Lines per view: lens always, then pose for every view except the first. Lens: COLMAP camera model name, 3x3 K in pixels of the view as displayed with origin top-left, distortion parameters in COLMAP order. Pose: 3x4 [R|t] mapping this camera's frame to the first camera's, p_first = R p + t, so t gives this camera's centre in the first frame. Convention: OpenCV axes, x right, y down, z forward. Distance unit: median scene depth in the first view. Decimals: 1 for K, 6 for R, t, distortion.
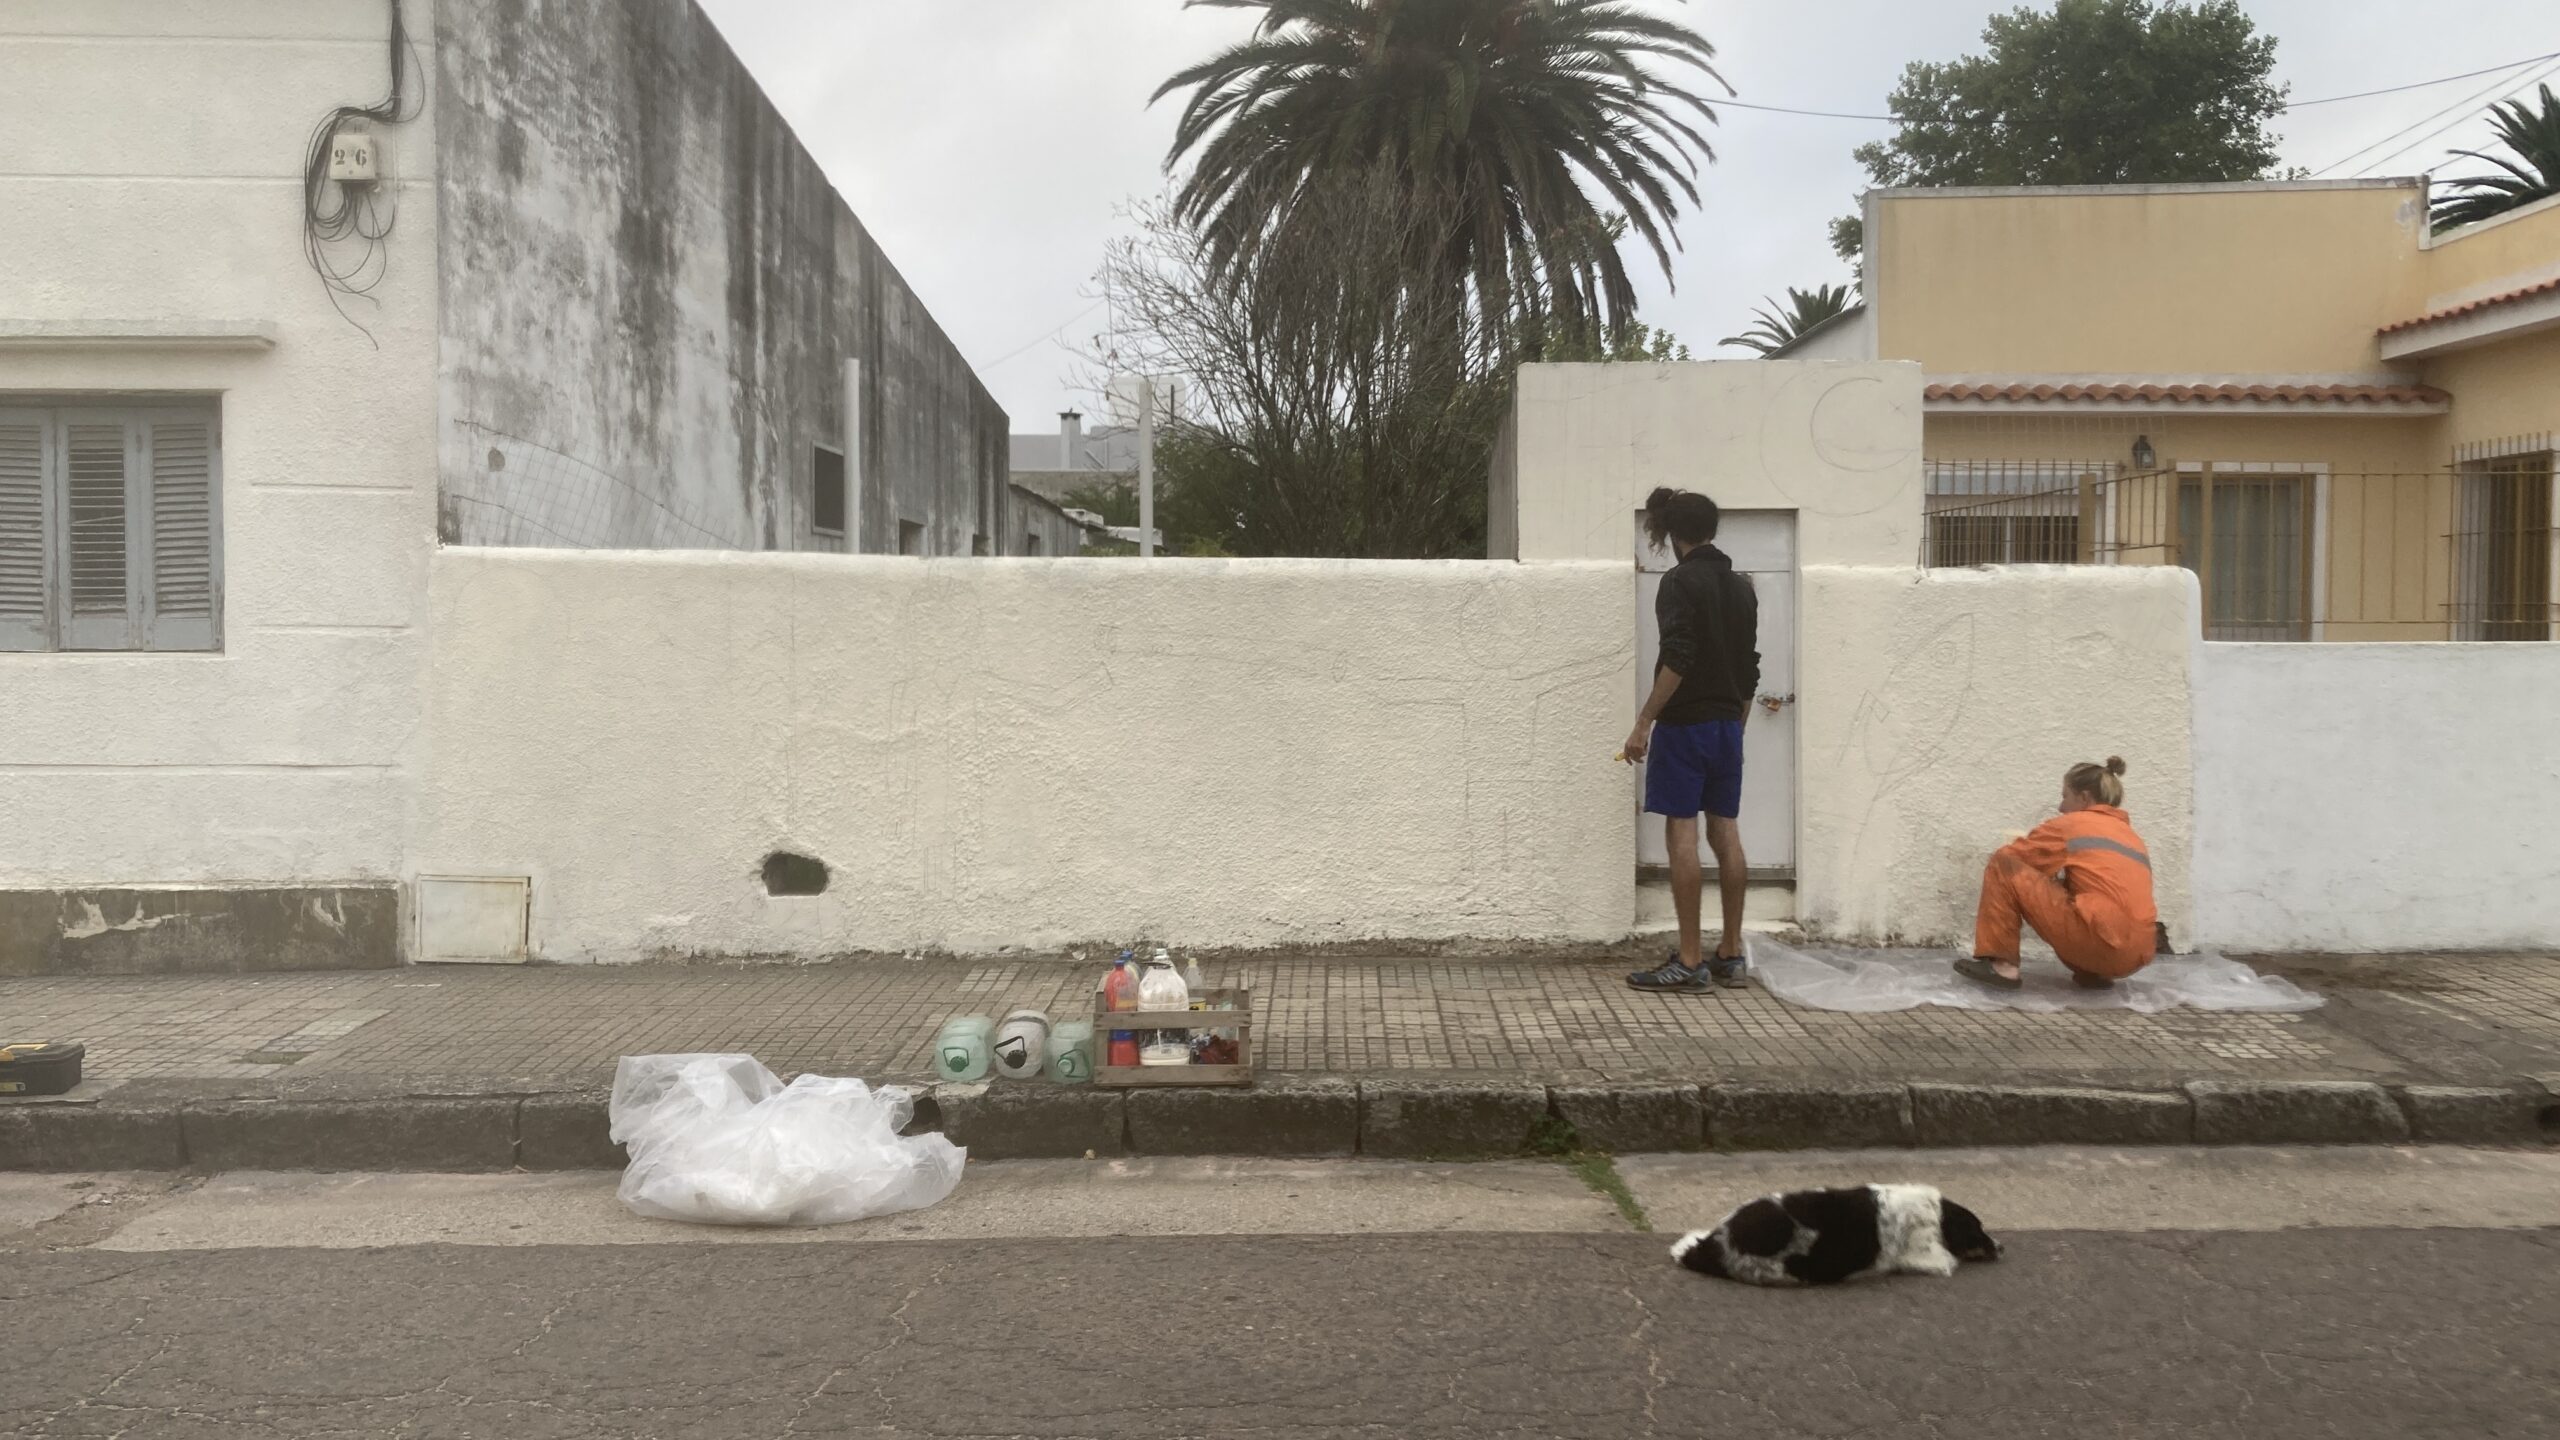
lens RADIAL K [[2188.2, 0, 1280.0], [0, 2188.2, 720.0], [0, 0, 1]] dist [0.010960, 0.002152]
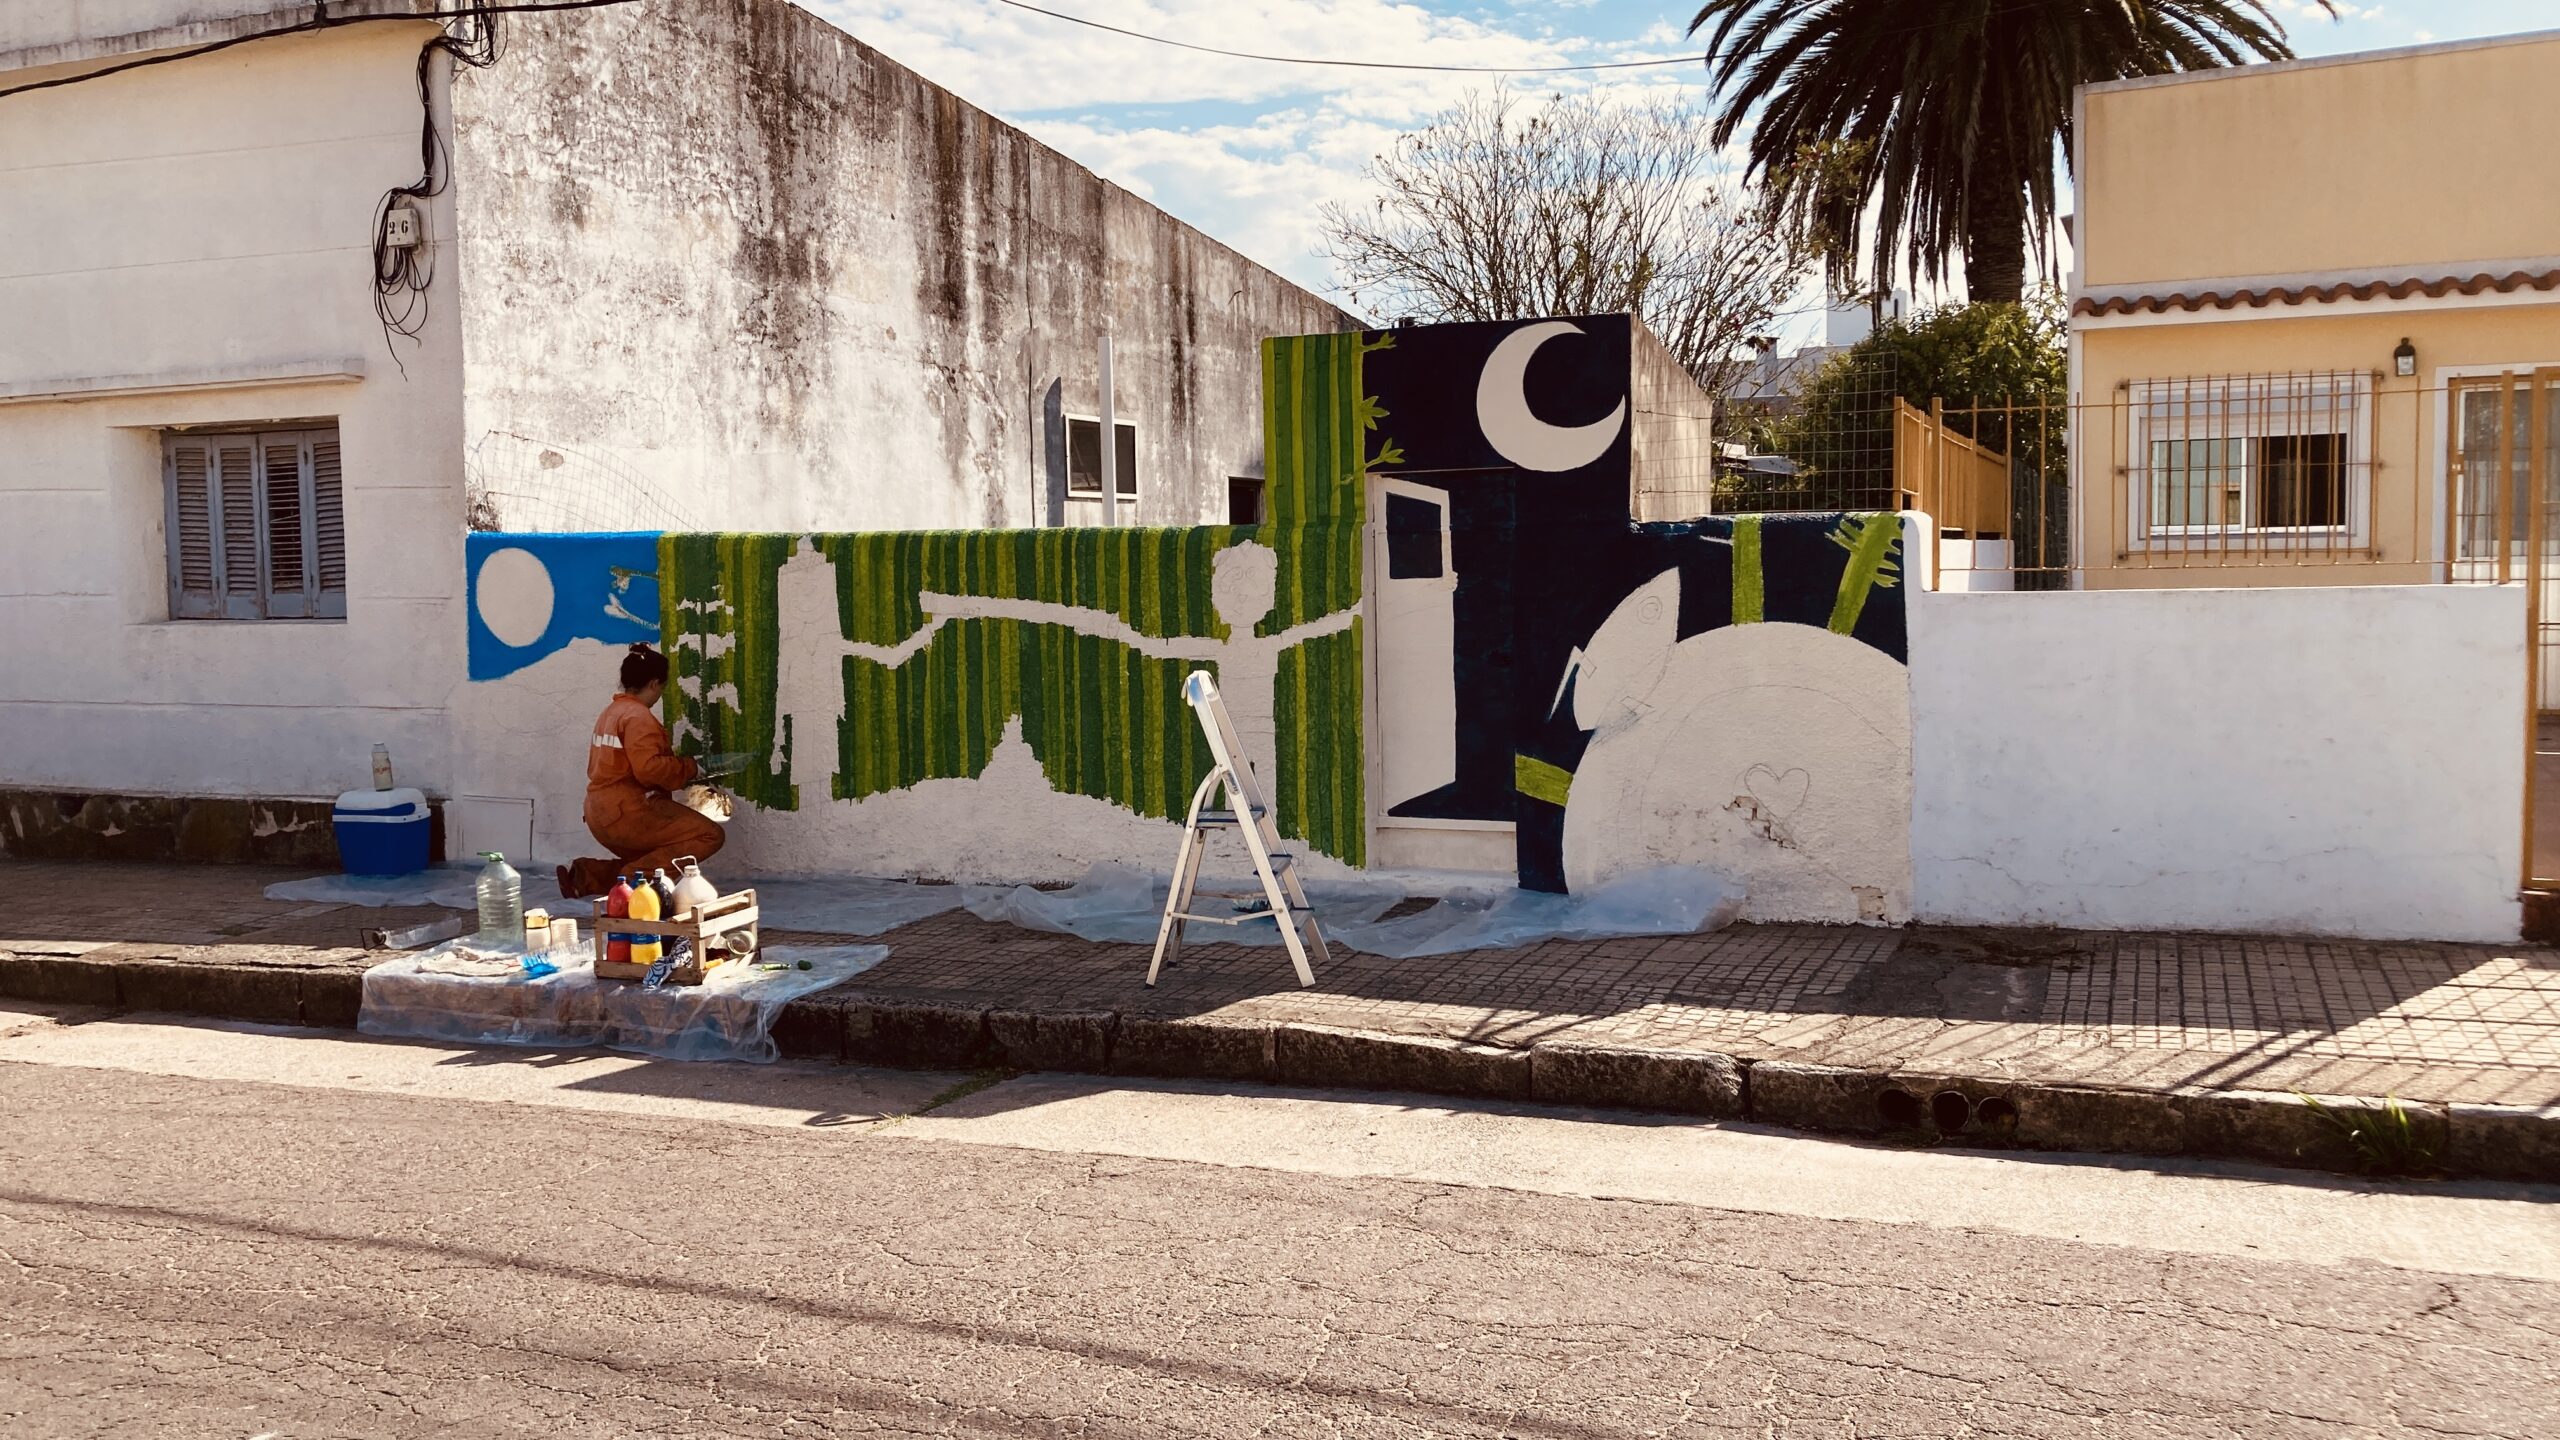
lens RADIAL K [[2188.9, 0, 1280.0], [0, 2188.9, 720.0], [0, 0, 1]] dist [0.104594, -0.272634]
pose [[0.917578, 0.010149, -0.397425, 0.505192], [0.002573, 0.999502, 0.031465, -0.010493], [0.397546, -0.029894, 0.917095, 0.021679]]
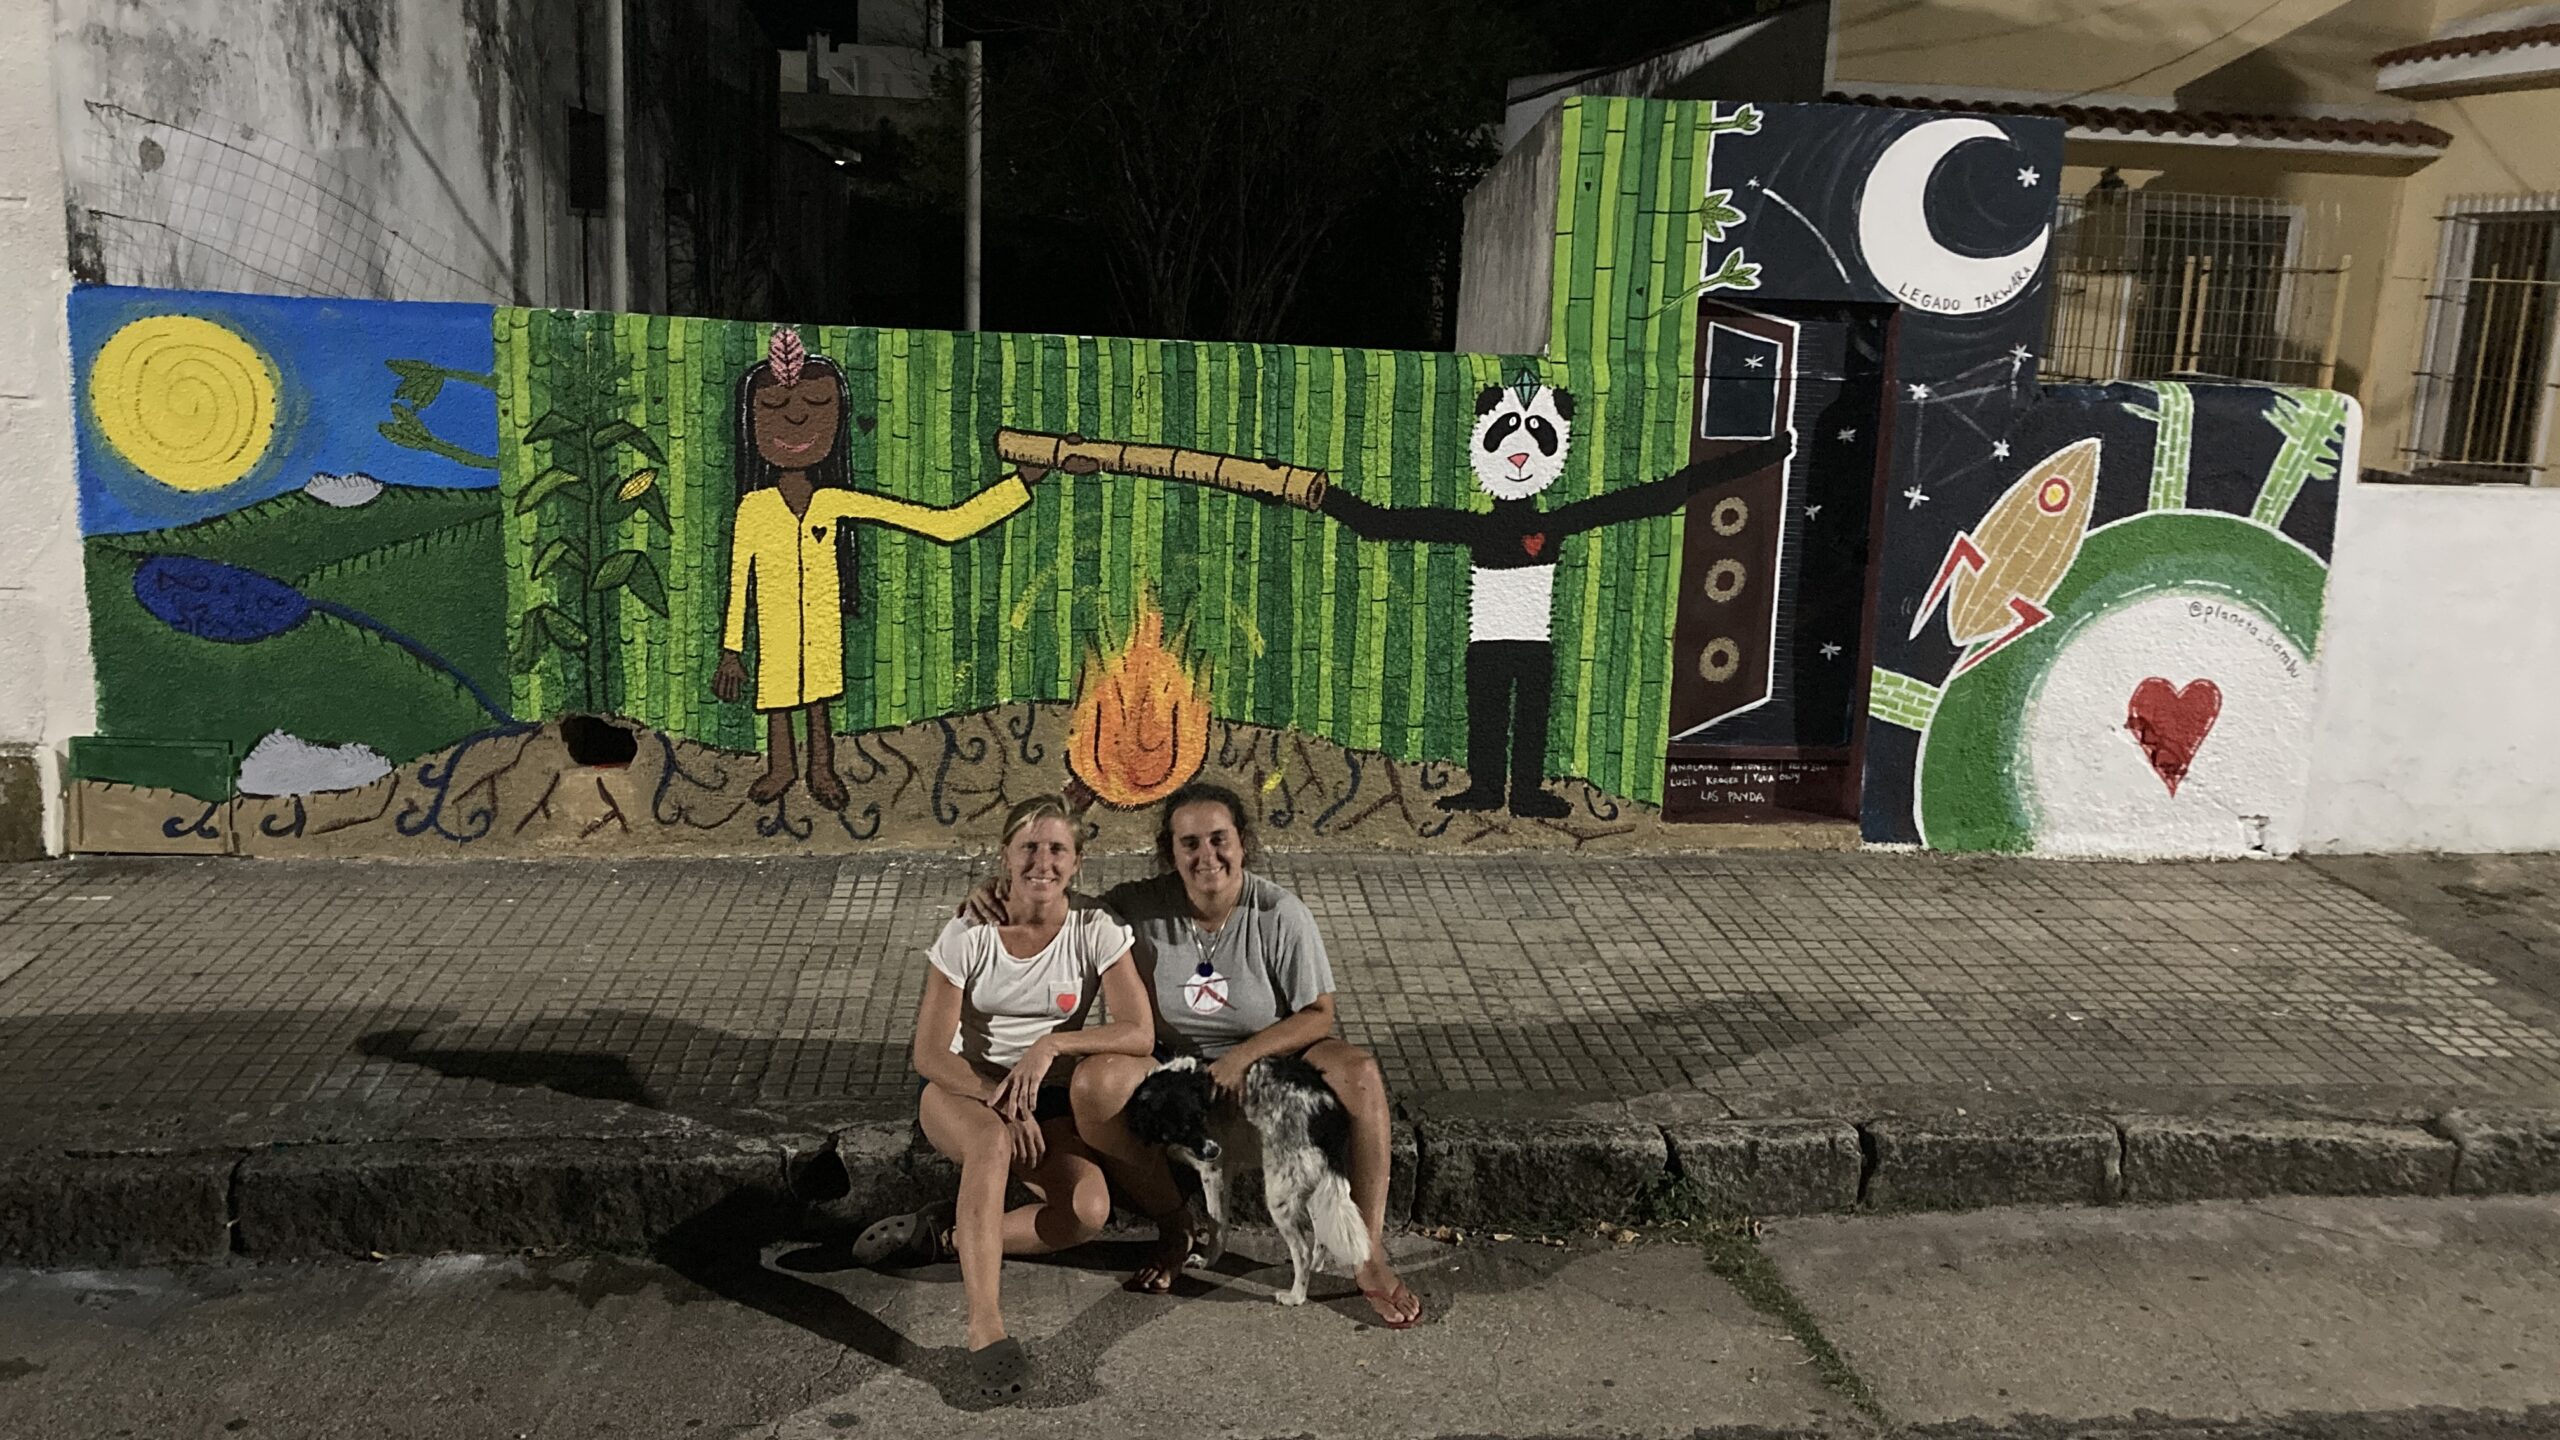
lens RADIAL K [[2149.9, 0, 1280.0], [0, 2149.9, 720.0], [0, 0, 1]] dist [0.013127, 0.000984]
pose [[0.992013, 0.012375, 0.125526, -0.074639], [-0.033407, 0.985413, 0.166866, -0.065689], [-0.121630, -0.169727, 0.977957, 0.223697]]
